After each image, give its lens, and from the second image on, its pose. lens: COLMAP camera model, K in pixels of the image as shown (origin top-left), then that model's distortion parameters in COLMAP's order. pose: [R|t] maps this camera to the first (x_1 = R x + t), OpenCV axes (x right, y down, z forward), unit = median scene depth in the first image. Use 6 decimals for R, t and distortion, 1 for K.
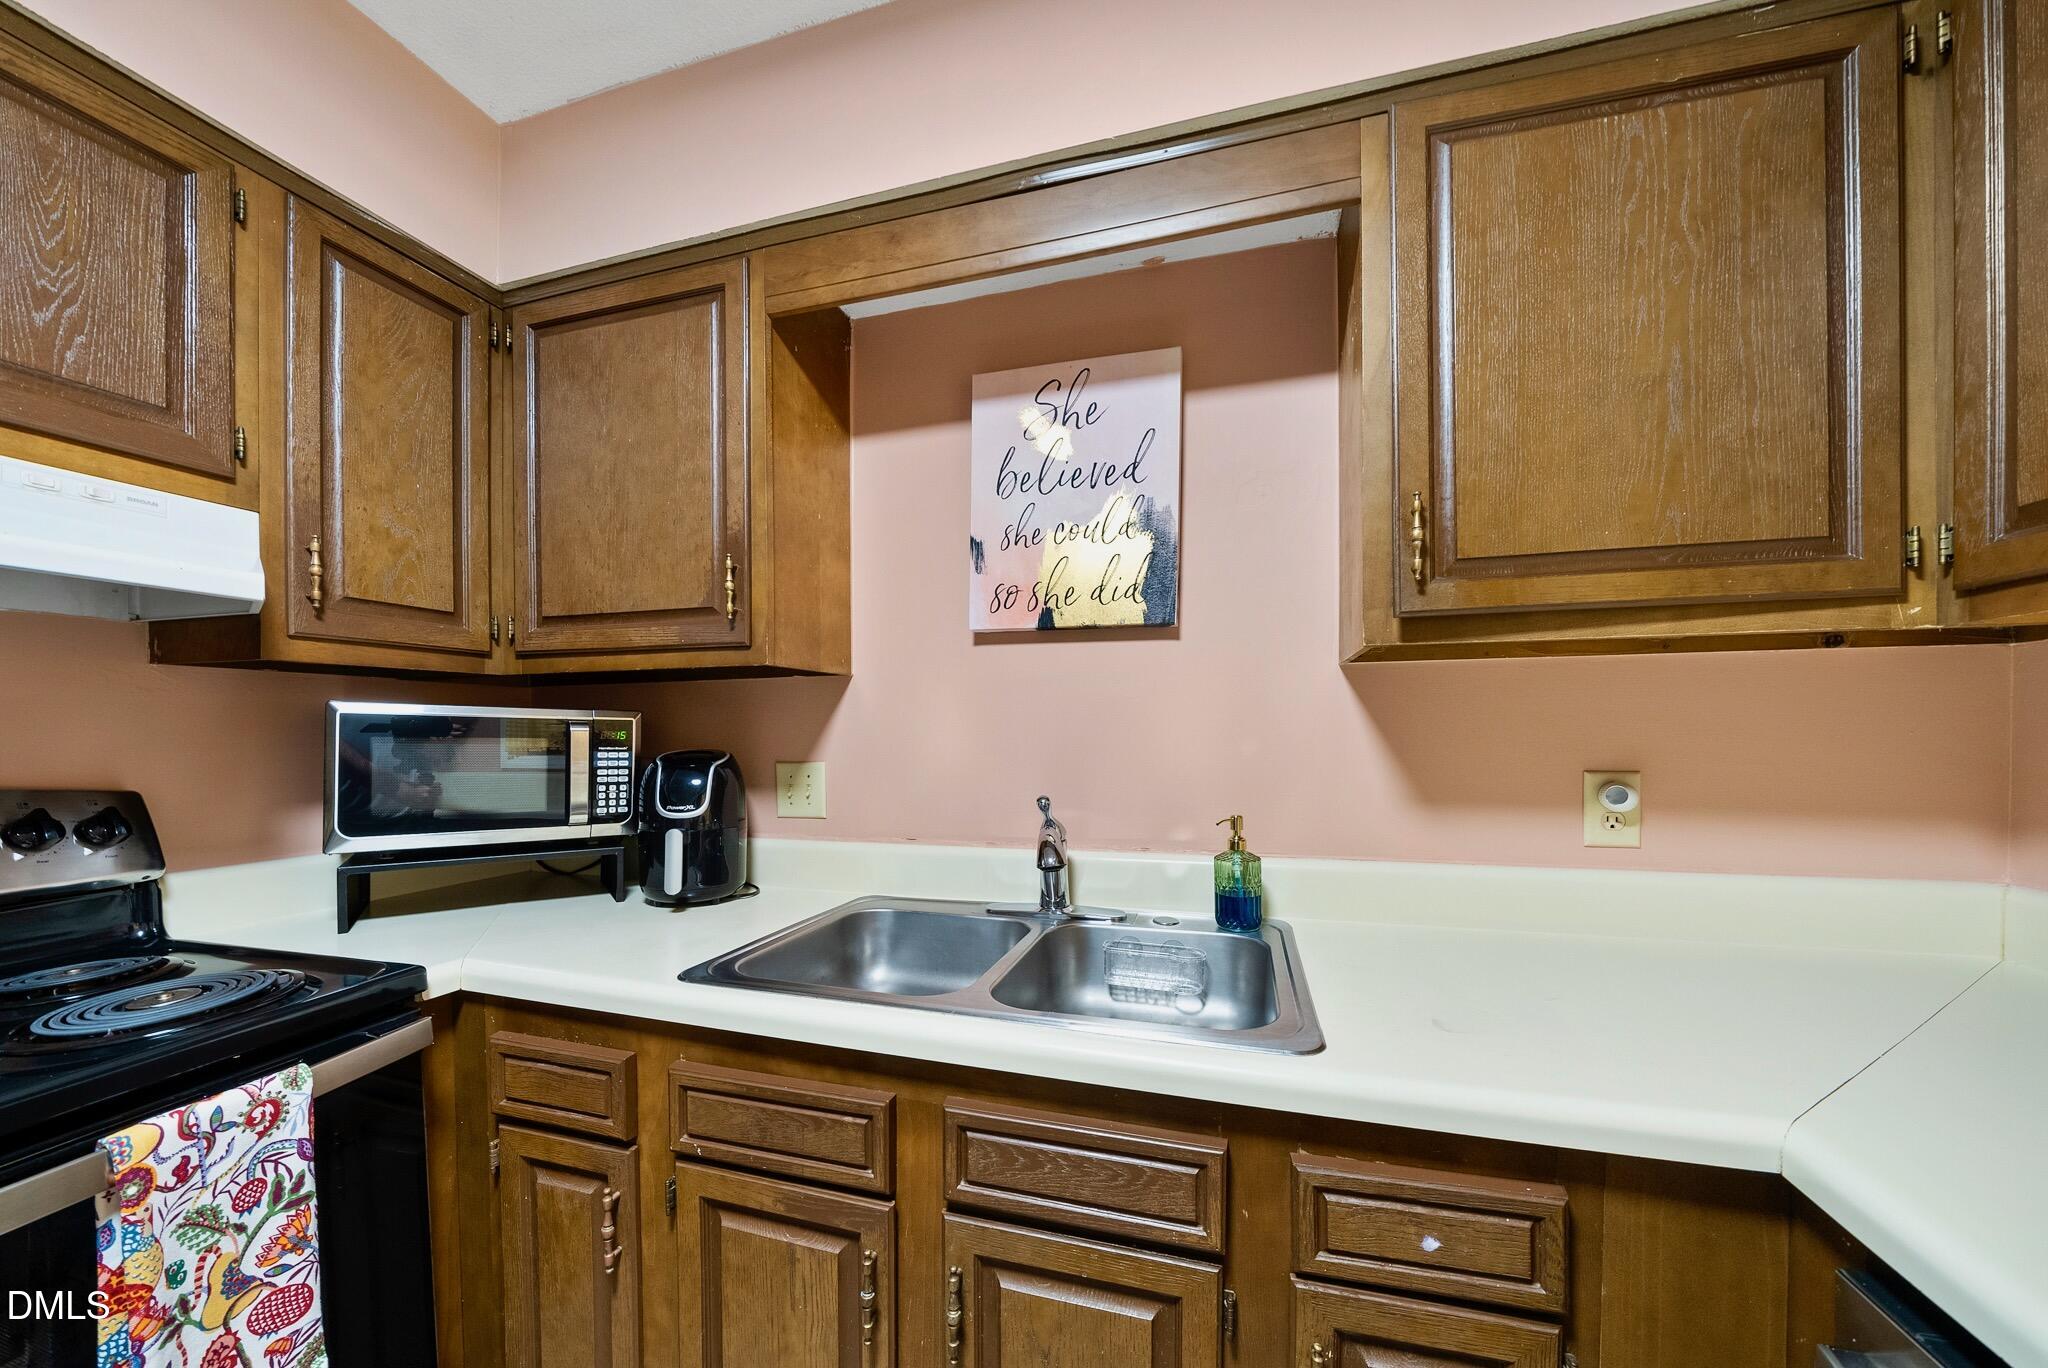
lens RADIAL K [[713.7, 0, 1036.0], [0, 713.7, 739.1], [0, 0, 1]] dist [-0.007620, 0.000409]
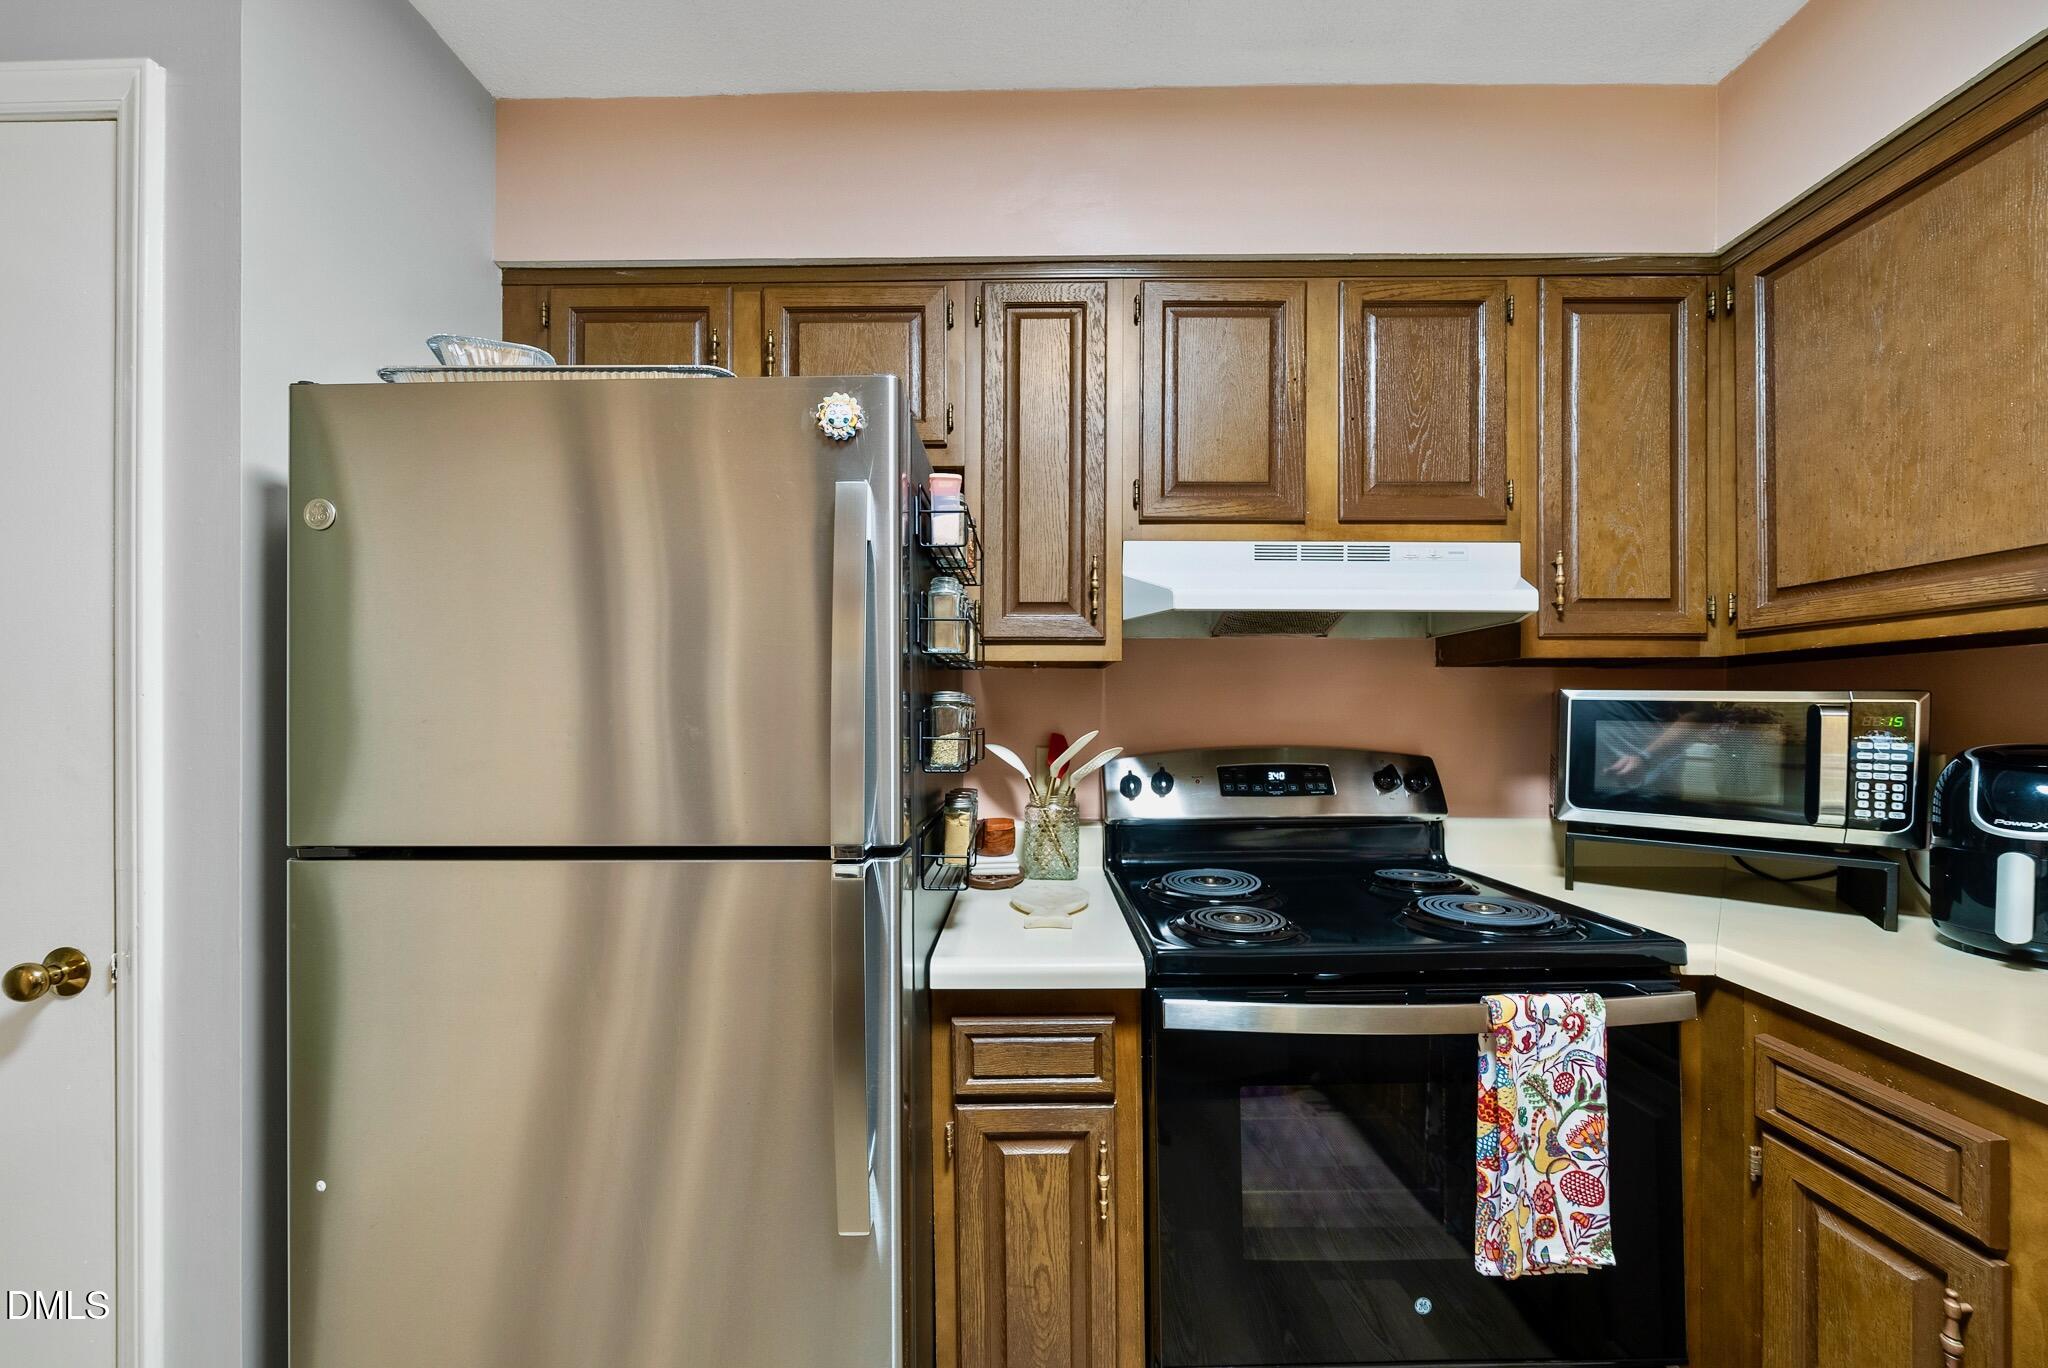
lens RADIAL K [[713.7, 0, 997.5], [0, 713.7, 714.4], [0, 0, 1]] dist [-0.007620, 0.000409]
pose [[0.265979, 0.002310, -0.963976, -0.114109], [-0.015596, 0.999877, -0.001907, 0.004496], [0.963853, 0.015541, 0.265982, -0.220725]]
